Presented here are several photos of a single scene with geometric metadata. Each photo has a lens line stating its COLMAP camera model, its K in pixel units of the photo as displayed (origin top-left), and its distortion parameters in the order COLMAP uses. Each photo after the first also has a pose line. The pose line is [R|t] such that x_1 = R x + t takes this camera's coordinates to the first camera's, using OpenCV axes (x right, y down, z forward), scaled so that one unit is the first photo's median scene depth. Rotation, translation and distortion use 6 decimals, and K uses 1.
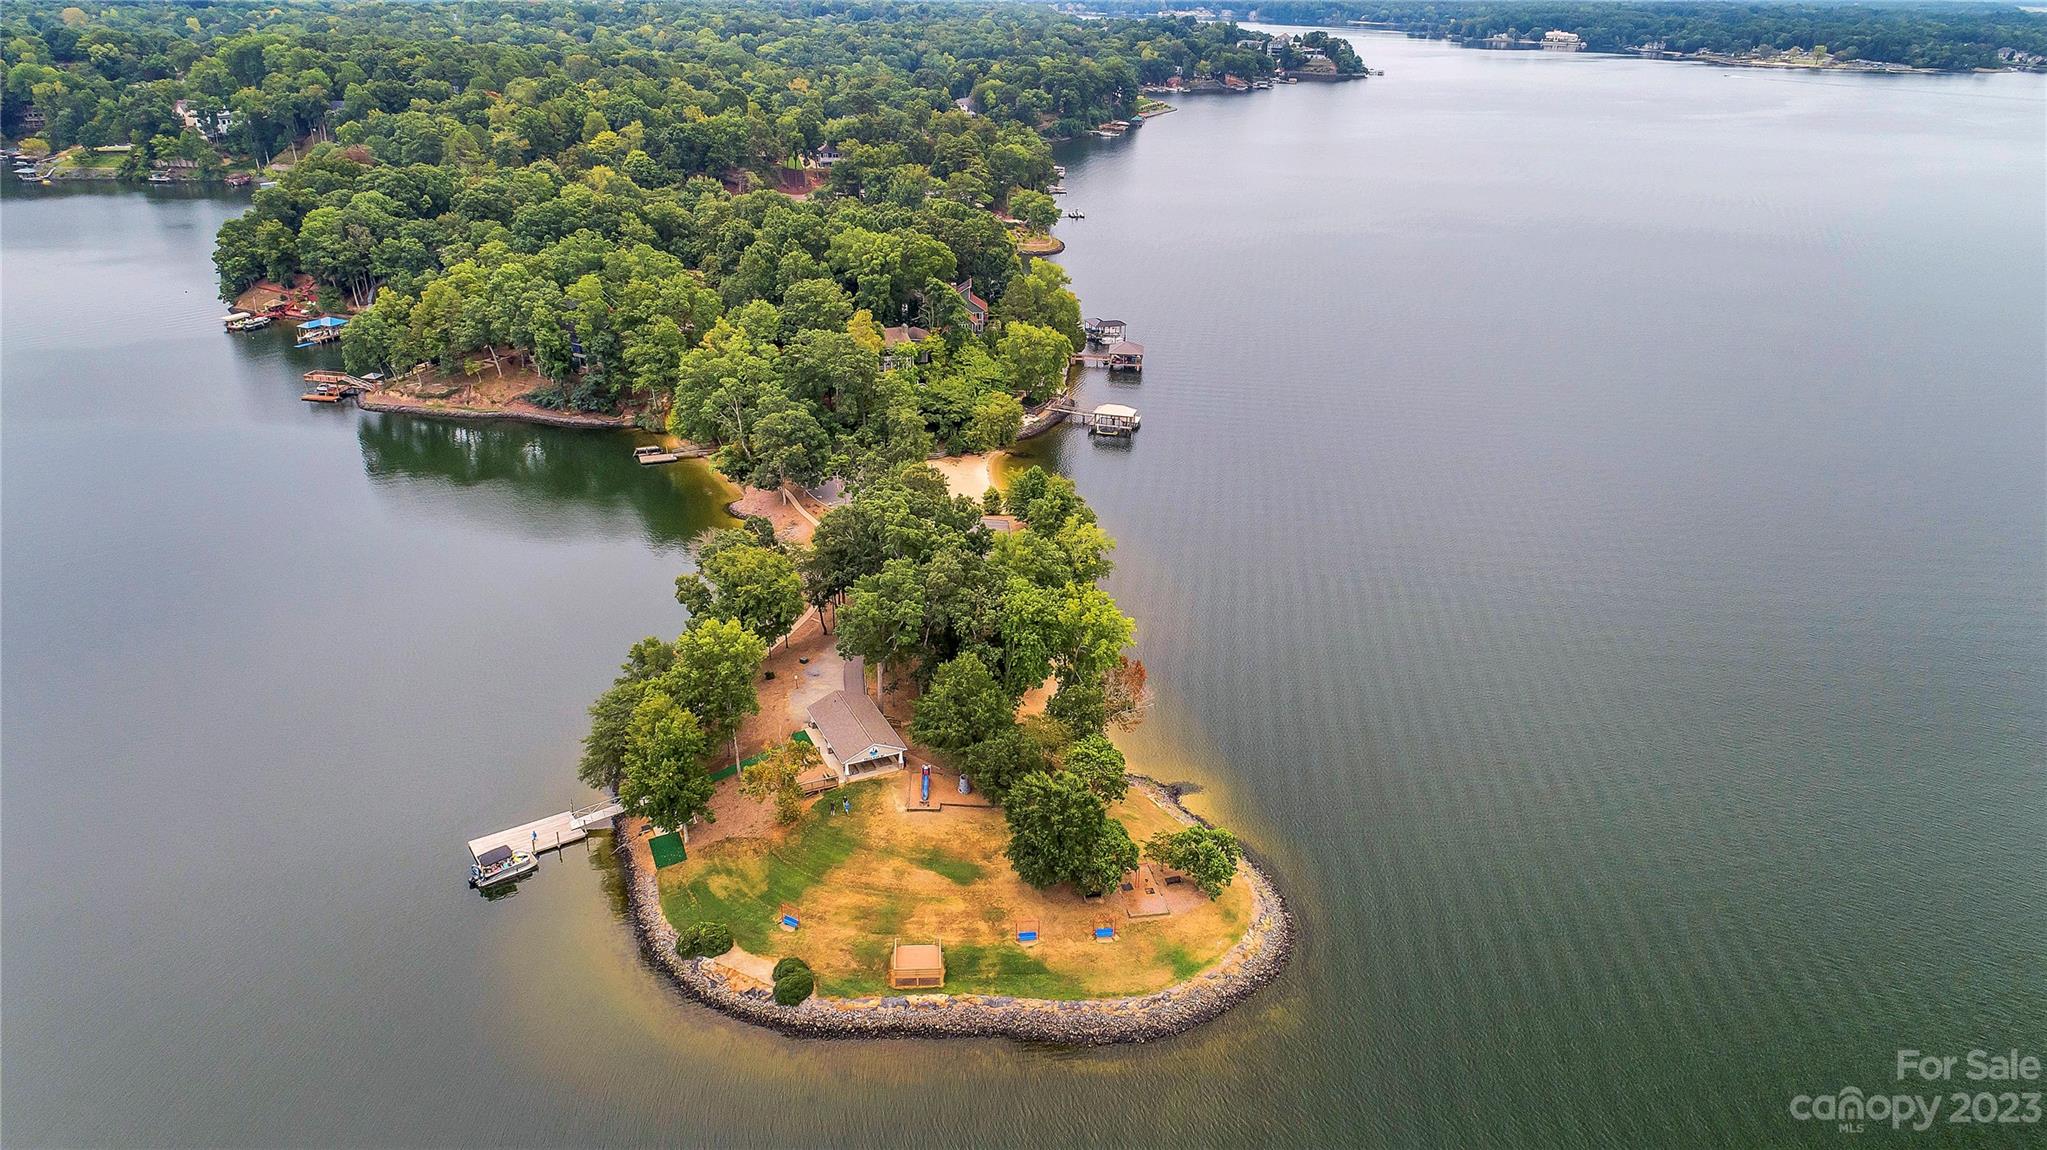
lens RADIAL K [[1392.1, 0, 1032.9], [0, 1392.1, 554.6], [0, 0, 1]] dist [-0.009102, 0.003461]
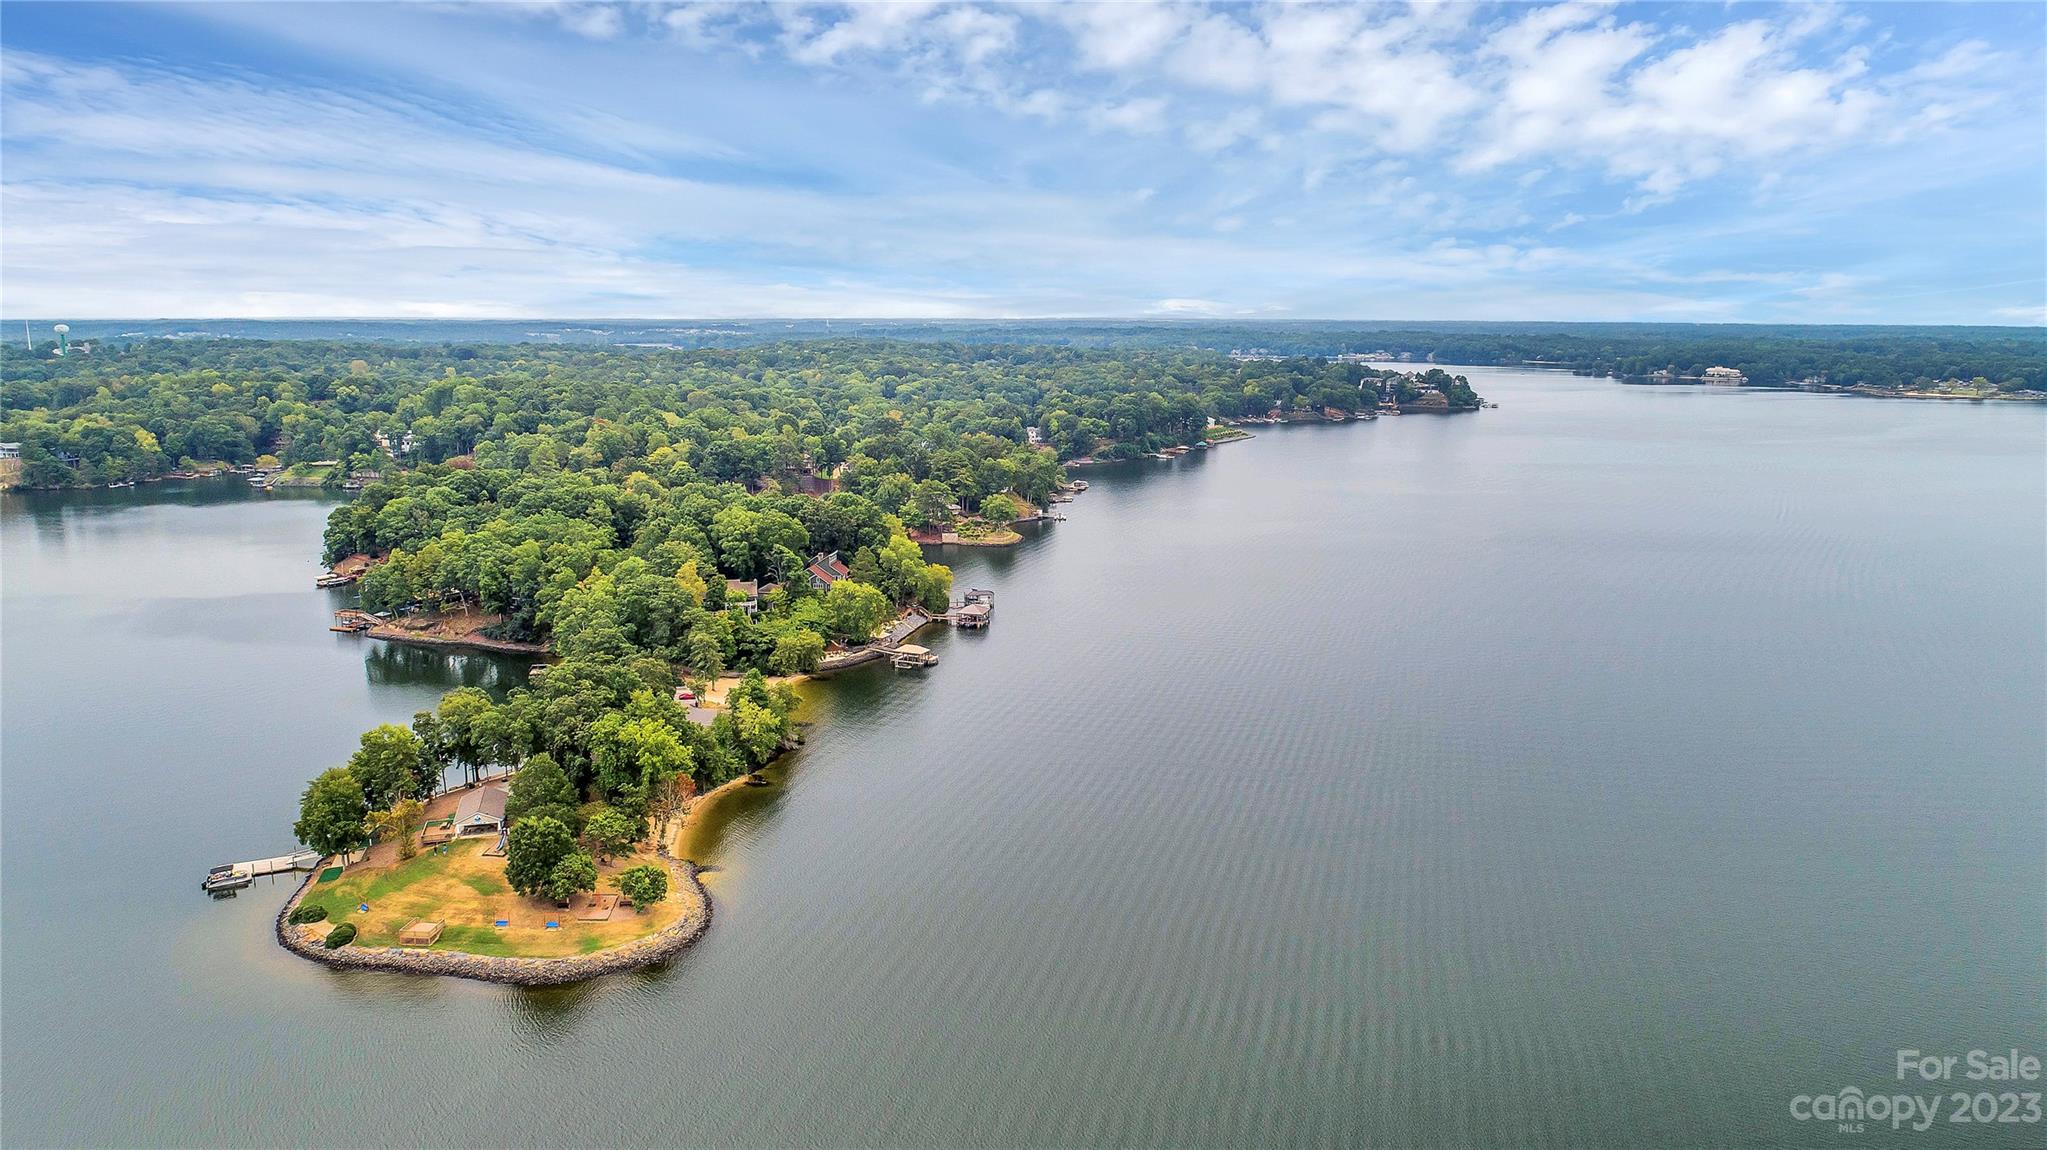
lens RADIAL K [[1392.1, 0, 1032.9], [0, 1392.1, 554.6], [0, 0, 1]] dist [-0.009102, 0.003461]
pose [[0.987123, 0.010618, -0.159613, 0.218166], [-0.047016, 0.972981, -0.226049, 0.054408], [0.152900, 0.230642, 0.960950, -0.122382]]
